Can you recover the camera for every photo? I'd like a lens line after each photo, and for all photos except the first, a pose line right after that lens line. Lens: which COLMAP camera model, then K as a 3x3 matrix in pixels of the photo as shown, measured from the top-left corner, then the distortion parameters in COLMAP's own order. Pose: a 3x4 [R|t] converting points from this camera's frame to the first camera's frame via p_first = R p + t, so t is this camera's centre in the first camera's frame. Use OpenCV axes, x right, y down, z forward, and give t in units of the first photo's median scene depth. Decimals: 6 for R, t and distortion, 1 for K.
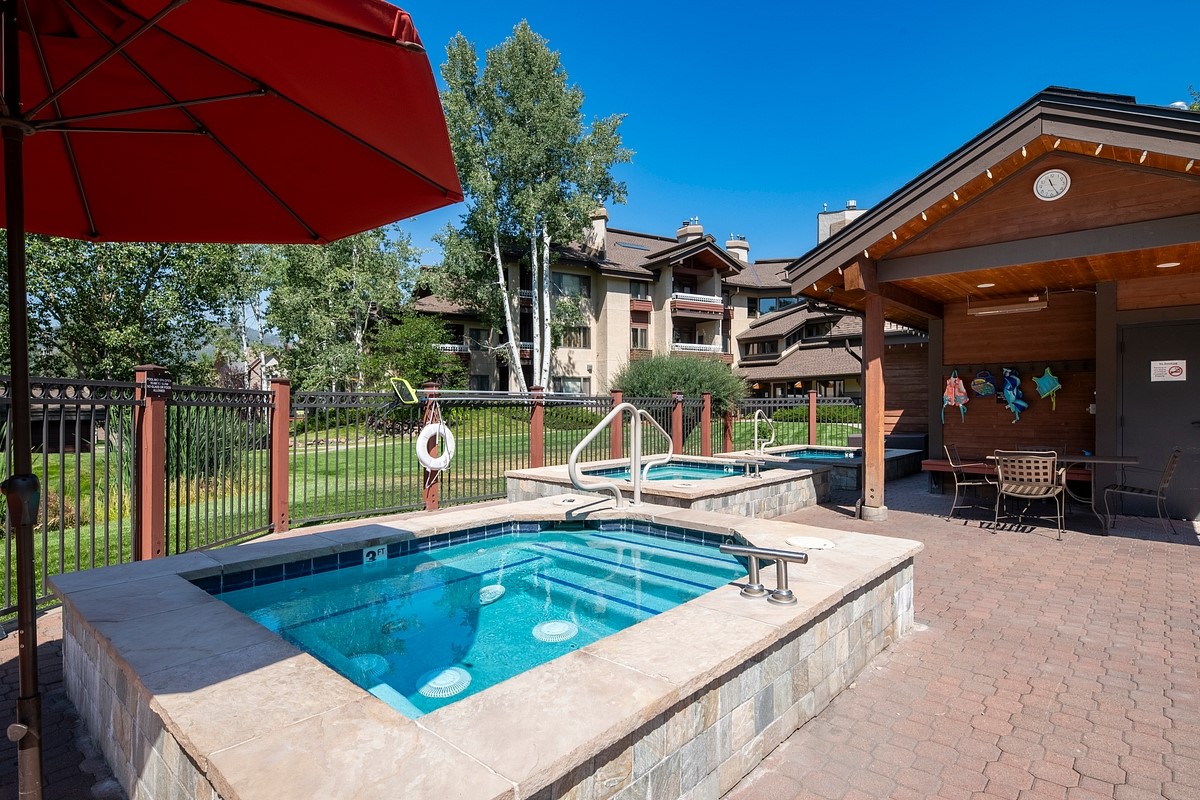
lens RADIAL K [[606.3, 0, 599.4], [0, 606.3, 394.8], [0, 0, 1]] dist [0.001206, 0.000051]
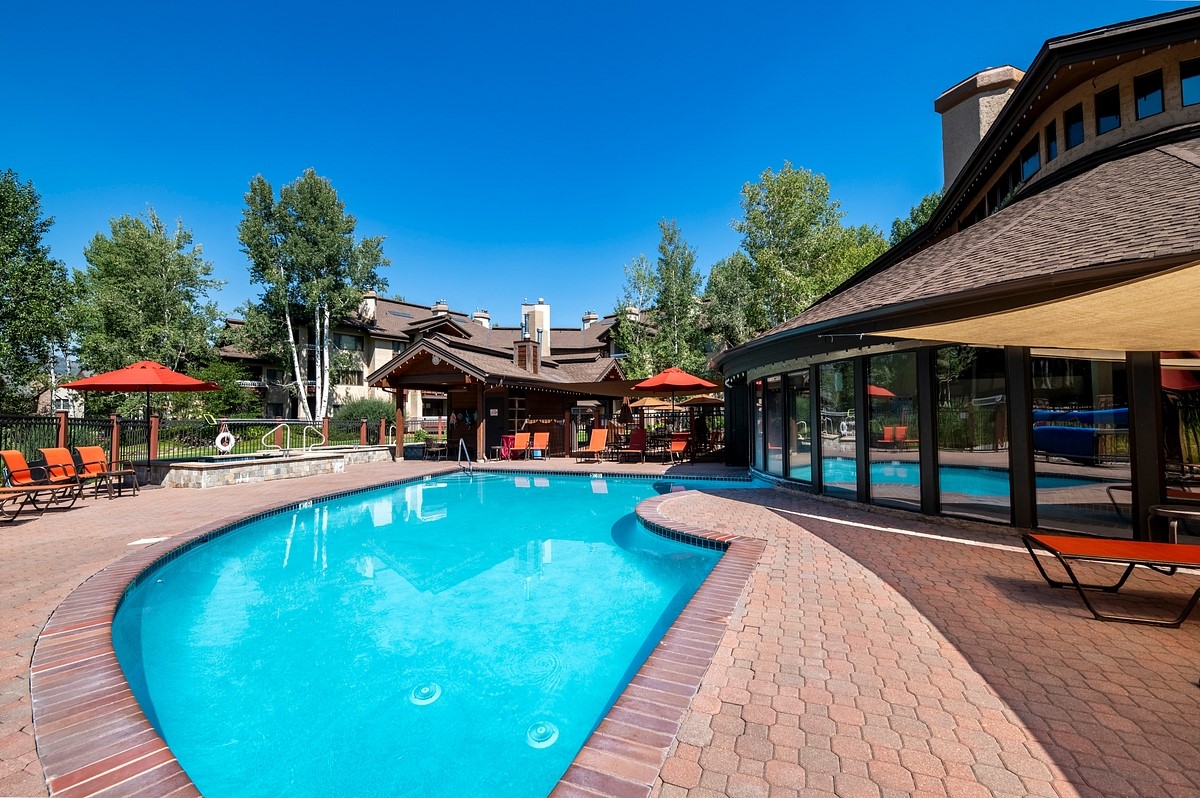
lens RADIAL K [[499.4, 0, 600.0], [0, 499.4, 399.0], [0, 0, 1]] dist [-0.002663, -0.000663]
pose [[0.937767, 0.009113, 0.347146, 0.115211], [0.002097, 0.999489, -0.031903, -0.005325], [-0.347259, 0.030646, 0.937268, -0.363698]]
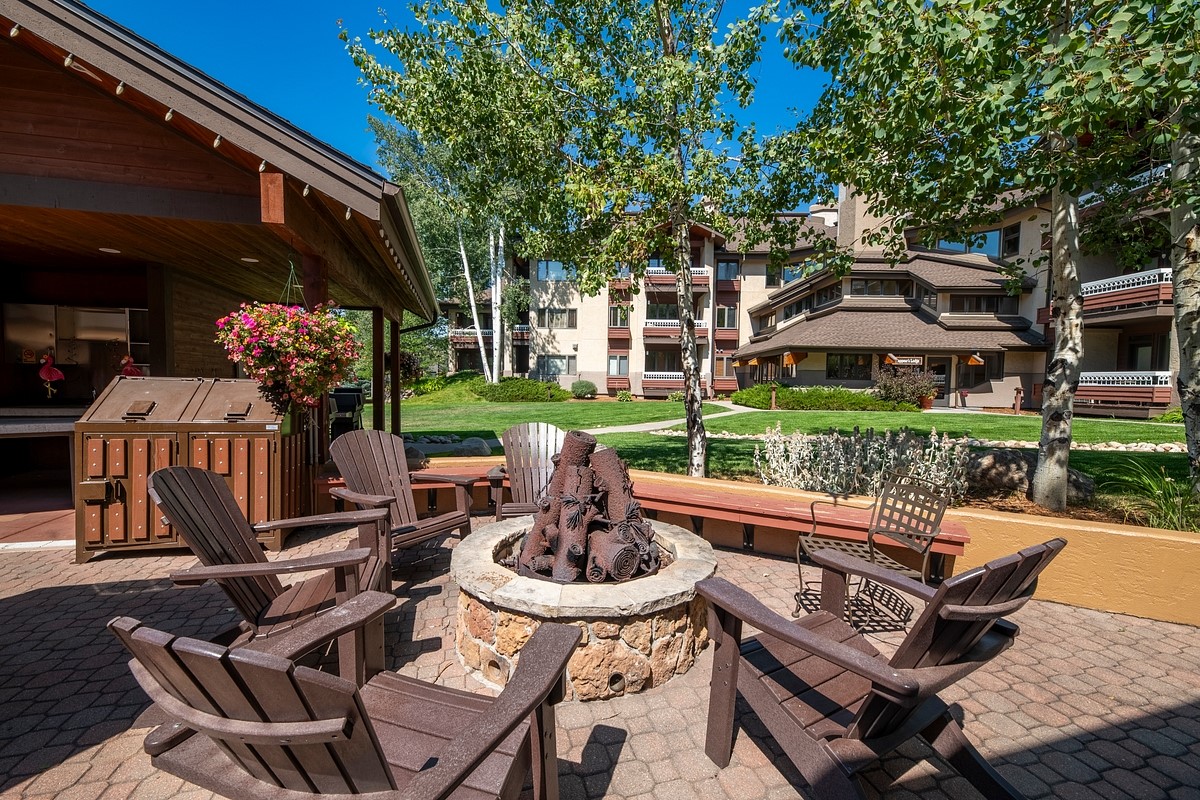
lens RADIAL K [[499.4, 0, 600.0], [0, 499.4, 400.0], [0, 0, 1]] dist [-0.002663, -0.000663]
pose [[0.844356, 0.037257, -0.534486, 0.552423], [-0.012627, 0.998686, 0.049667, 0.006129], [0.535634, -0.035187, 0.843717, 0.307201]]
